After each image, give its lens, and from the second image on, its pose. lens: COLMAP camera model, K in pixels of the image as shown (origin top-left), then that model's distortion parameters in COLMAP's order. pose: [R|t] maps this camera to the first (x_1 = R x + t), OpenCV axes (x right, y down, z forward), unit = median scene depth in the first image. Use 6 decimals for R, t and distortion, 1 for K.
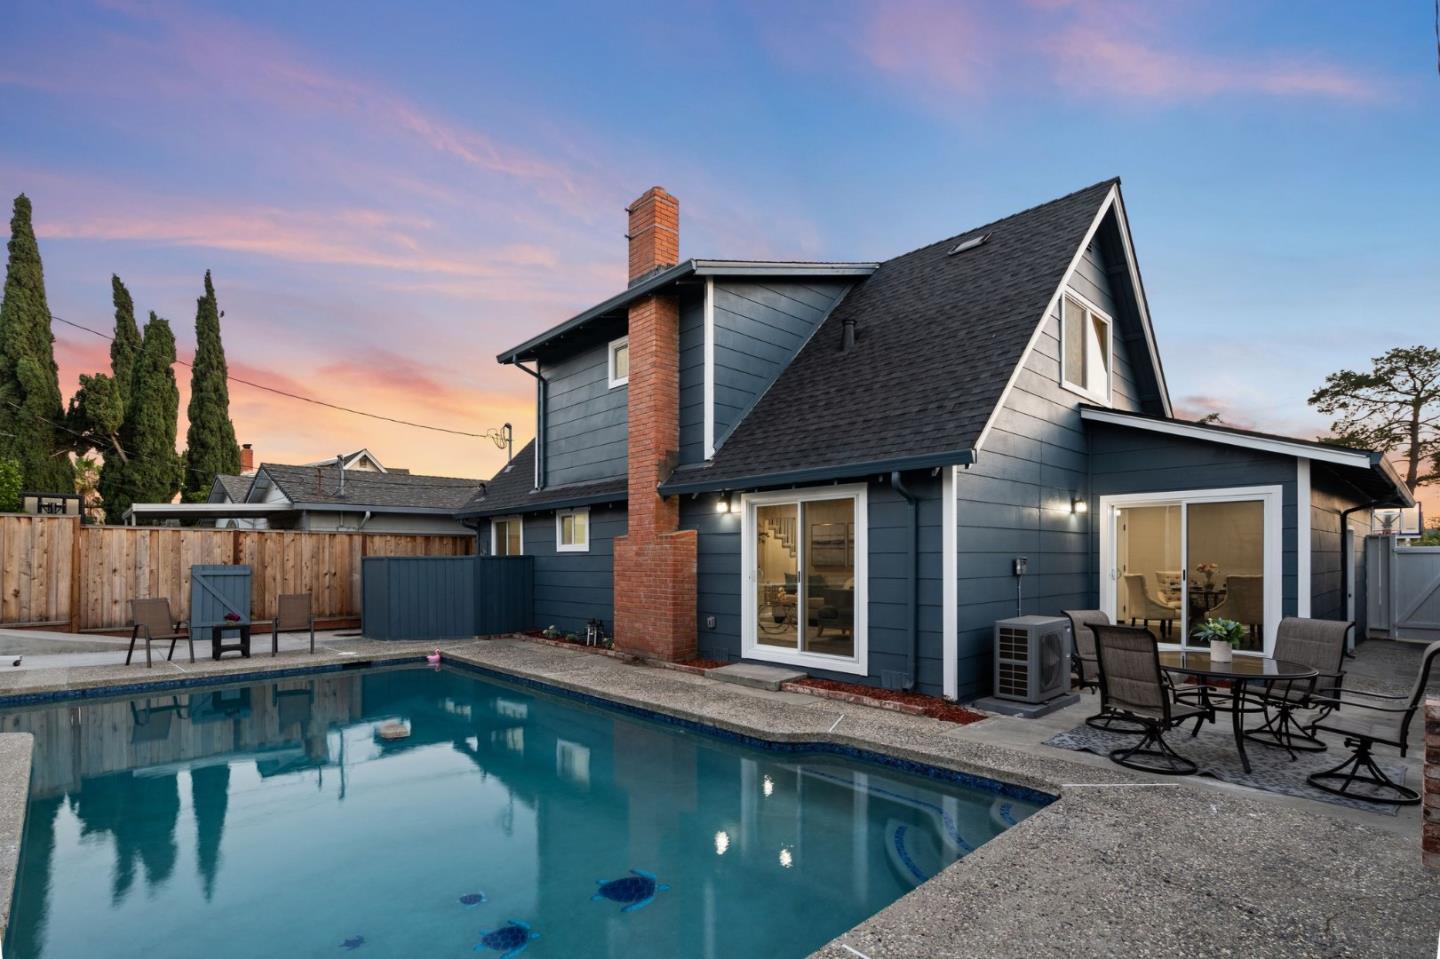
lens RADIAL K [[688.8, 0, 716.2], [0, 688.8, 554.9], [0, 0, 1]] dist [-0.001929, -0.001231]
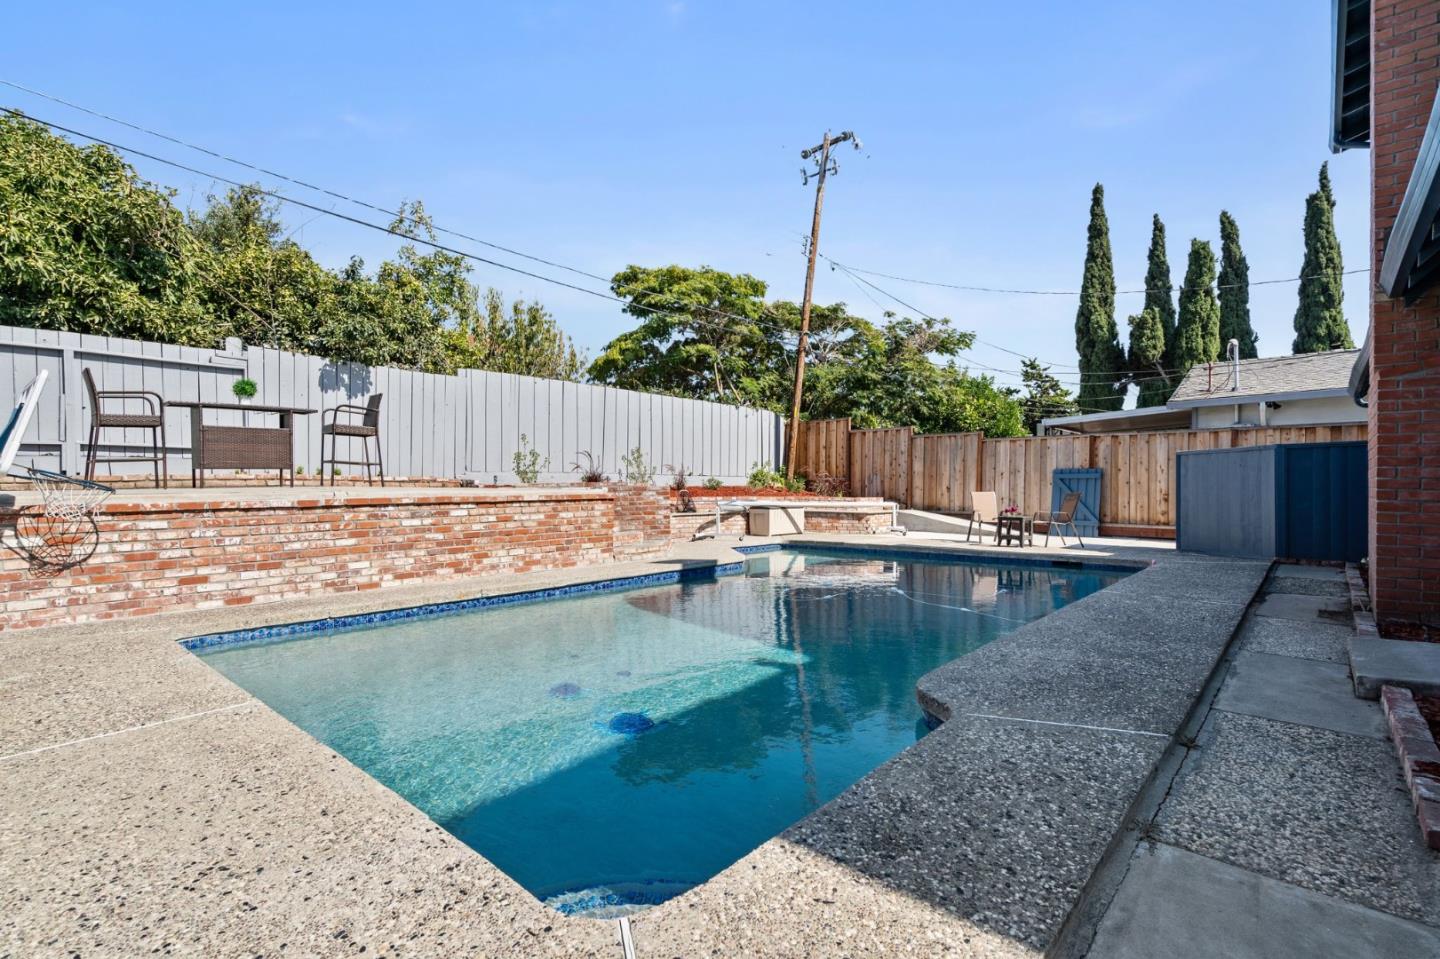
lens RADIAL K [[688.8, 0, 715.0], [0, 688.8, 483.2], [0, 0, 1]] dist [-0.001929, -0.001231]
pose [[0.086086, -0.007246, -0.996261, 0.392458], [0.006946, 0.999954, -0.006673, 0.052021], [0.996263, -0.006346, 0.086133, 0.446575]]
